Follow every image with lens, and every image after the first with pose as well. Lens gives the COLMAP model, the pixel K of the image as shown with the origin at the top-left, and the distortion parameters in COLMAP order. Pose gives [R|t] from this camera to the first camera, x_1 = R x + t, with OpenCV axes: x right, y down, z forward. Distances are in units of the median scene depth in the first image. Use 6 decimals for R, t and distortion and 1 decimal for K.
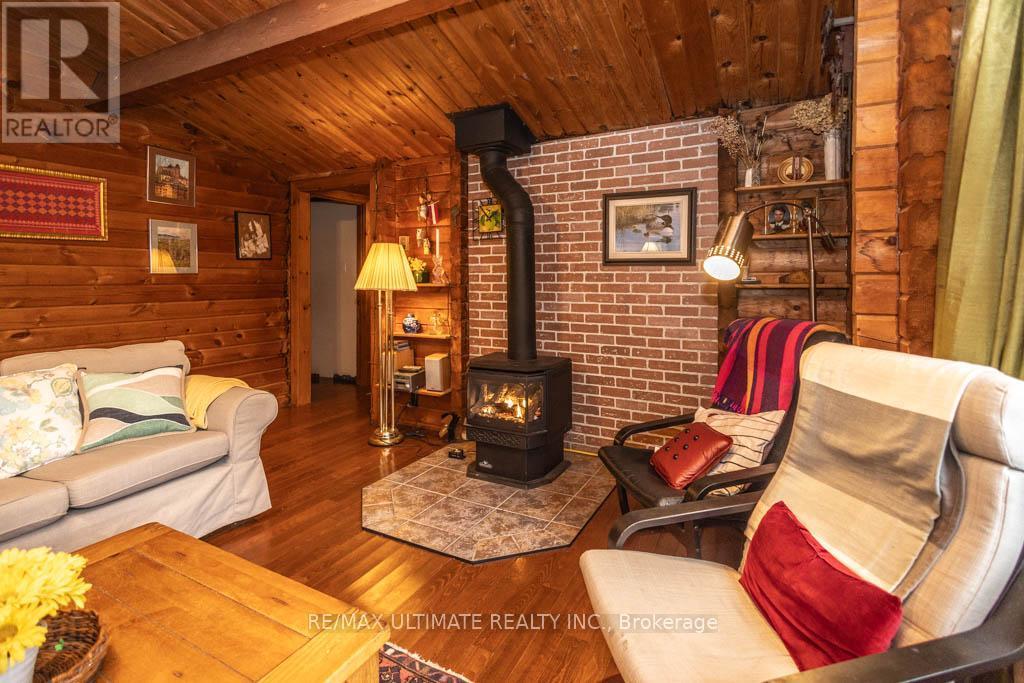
lens RADIAL K [[490.7, 0, 514.6], [0, 490.7, 284.4], [0, 0, 1]] dist [0.011940, 0.000560]
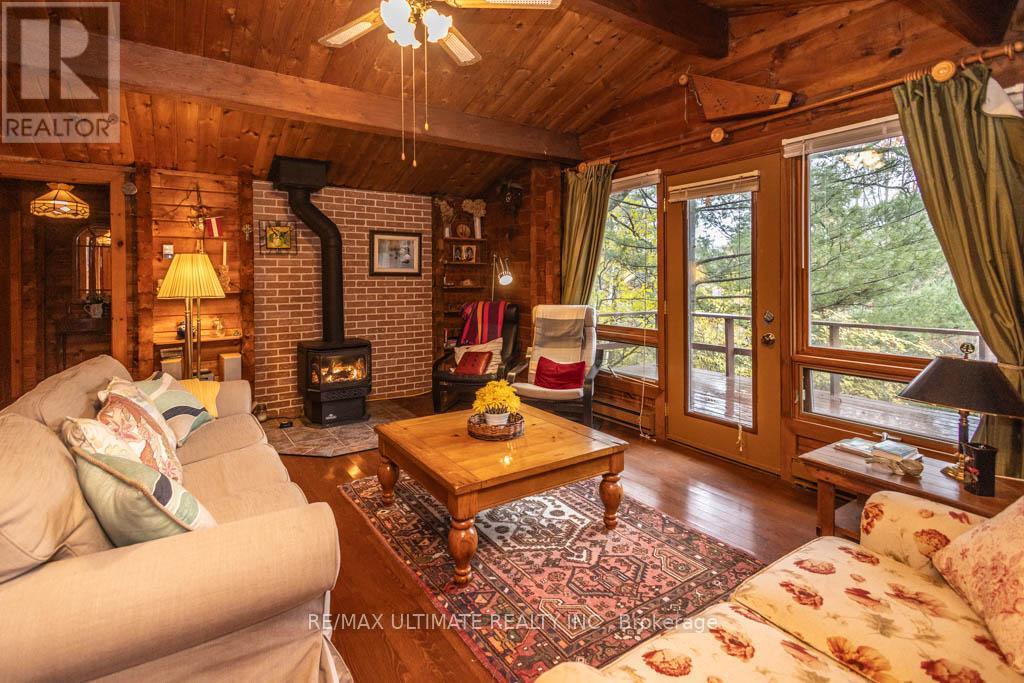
lens RADIAL K [[490.7, 0, 514.6], [0, 490.7, 284.4], [0, 0, 1]] dist [0.011940, 0.000560]
pose [[0.467707, -0.012371, 0.883797, -0.862441], [0.016259, 0.999853, 0.005391, -0.011643], [-0.883734, 0.011848, 0.467840, -0.109741]]
